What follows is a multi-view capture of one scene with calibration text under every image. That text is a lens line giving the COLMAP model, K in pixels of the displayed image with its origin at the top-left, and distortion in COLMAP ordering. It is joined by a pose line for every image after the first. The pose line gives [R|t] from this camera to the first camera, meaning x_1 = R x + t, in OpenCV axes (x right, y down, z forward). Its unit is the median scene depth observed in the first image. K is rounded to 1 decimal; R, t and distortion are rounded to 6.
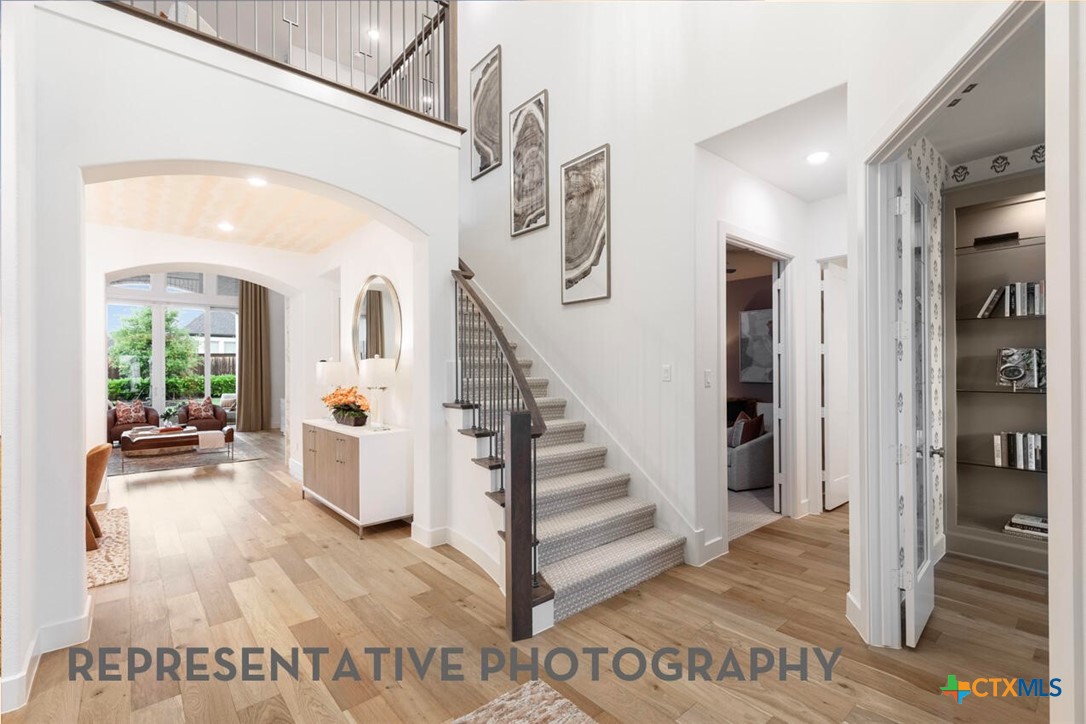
lens RADIAL K [[480.4, 0, 557.4], [0, 480.4, 368.7], [0, 0, 1]] dist [0.010353, -0.000101]
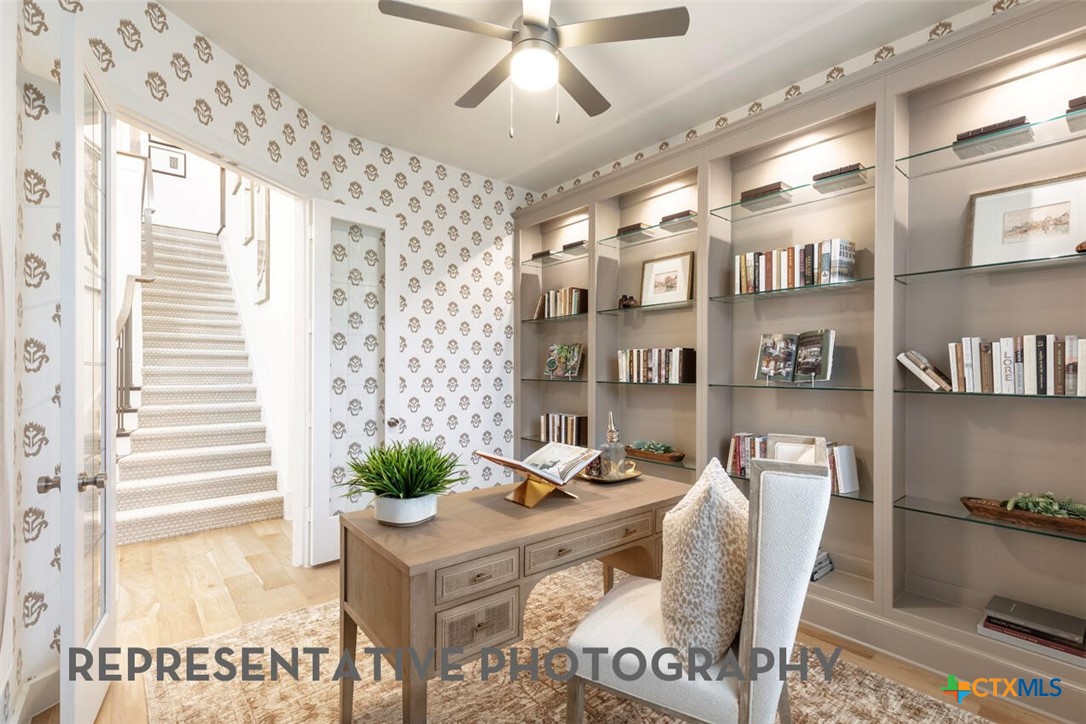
lens RADIAL K [[480.4, 0, 557.4], [0, 480.4, 368.7], [0, 0, 1]] dist [0.010353, -0.000101]
pose [[0.999897, 0.008482, -0.011613, 0.735757], [-0.008461, 0.999962, 0.001878, 0.013188], [0.011629, -0.001780, 0.999931, -0.165509]]
